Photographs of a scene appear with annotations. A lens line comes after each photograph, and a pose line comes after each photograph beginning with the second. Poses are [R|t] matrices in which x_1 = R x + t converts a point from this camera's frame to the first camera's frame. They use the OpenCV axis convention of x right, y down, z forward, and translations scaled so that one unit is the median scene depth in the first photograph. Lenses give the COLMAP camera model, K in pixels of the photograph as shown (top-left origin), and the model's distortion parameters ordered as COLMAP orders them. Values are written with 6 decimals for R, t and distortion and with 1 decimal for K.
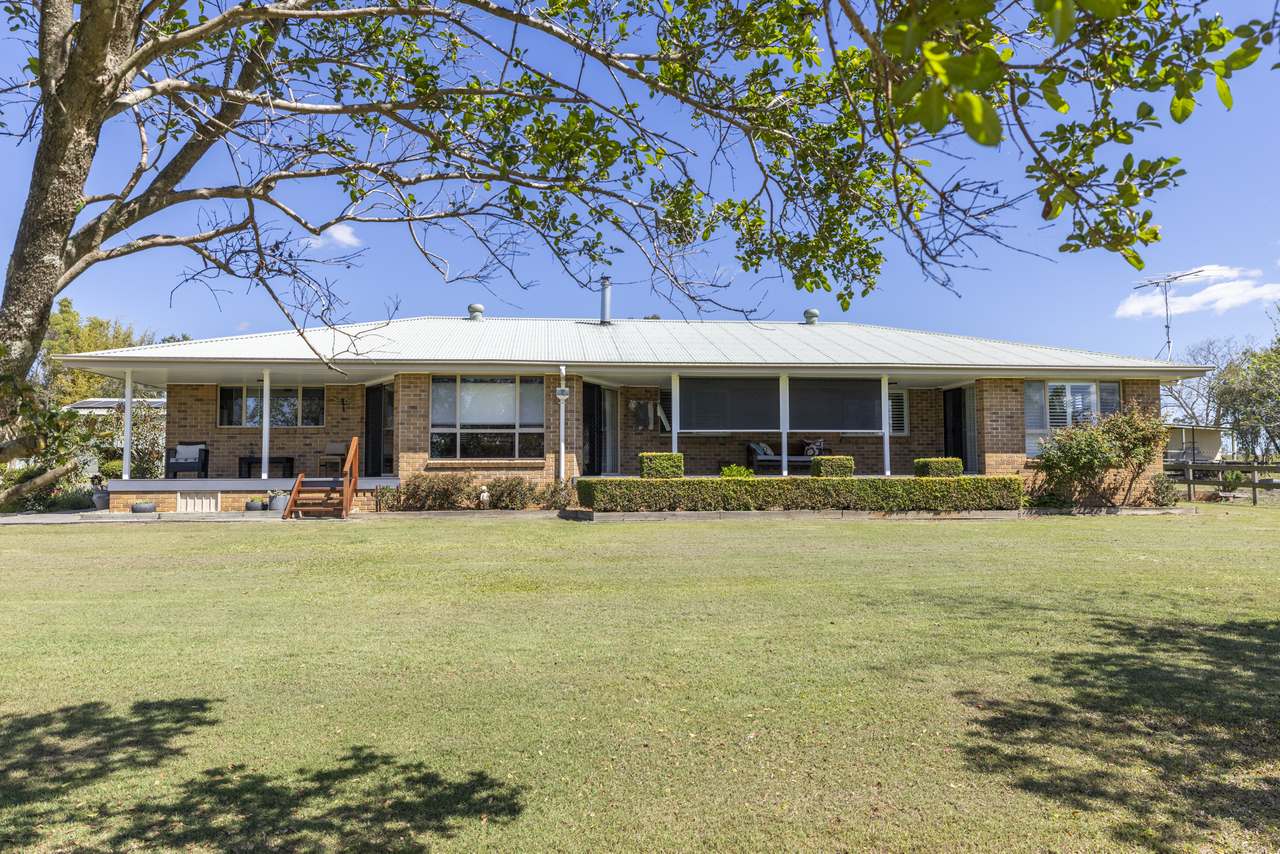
lens RADIAL K [[909.8, 0, 640.0], [0, 909.8, 427.0], [0, 0, 1]] dist [-0.000230, -0.000015]
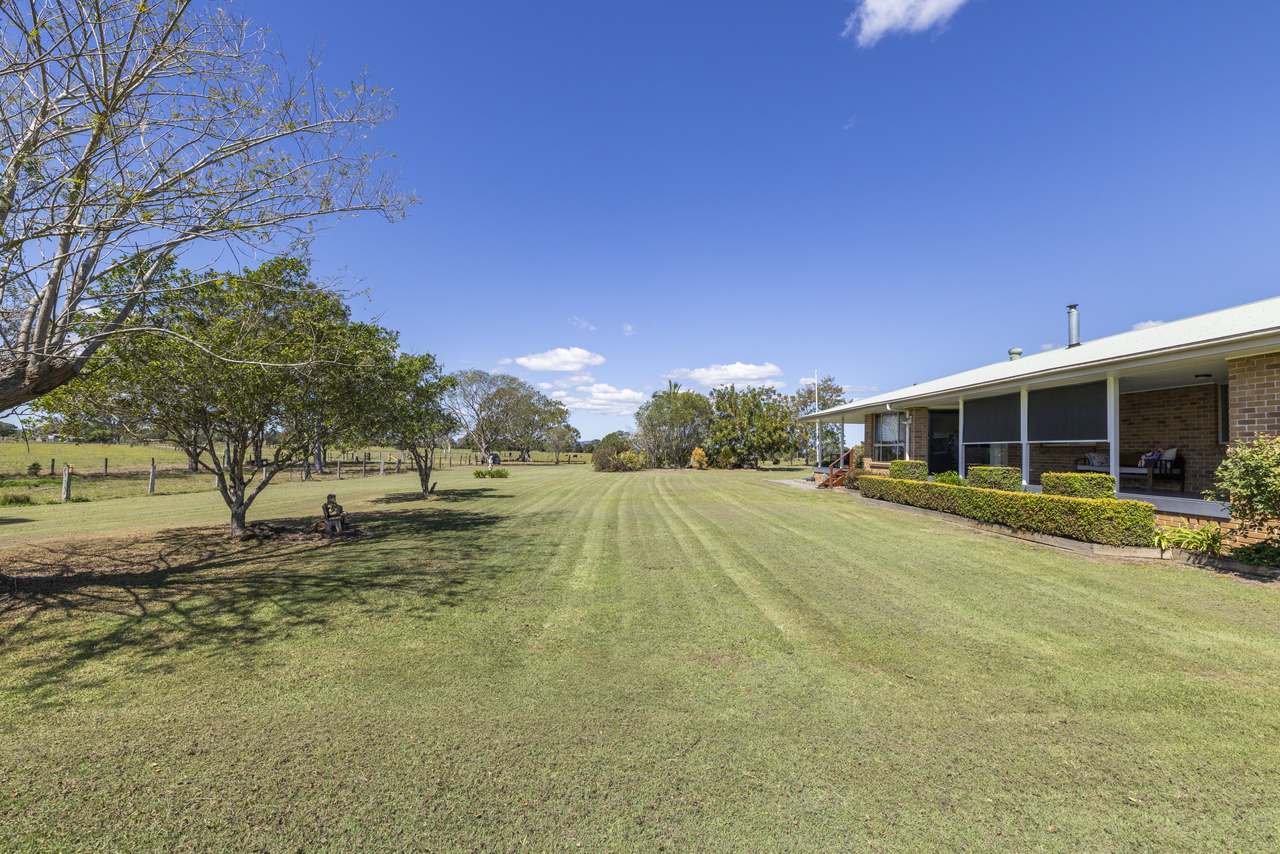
lens RADIAL K [[563.3, 0, 640.0], [0, 563.3, 427.0], [0, 0, 1]] dist [-0.000122, -0.000017]
pose [[-0.085540, -0.039359, -0.995557, 0.856058], [0.043931, 0.998099, -0.043234, -0.004562], [0.995366, -0.047435, -0.083648, 0.601393]]
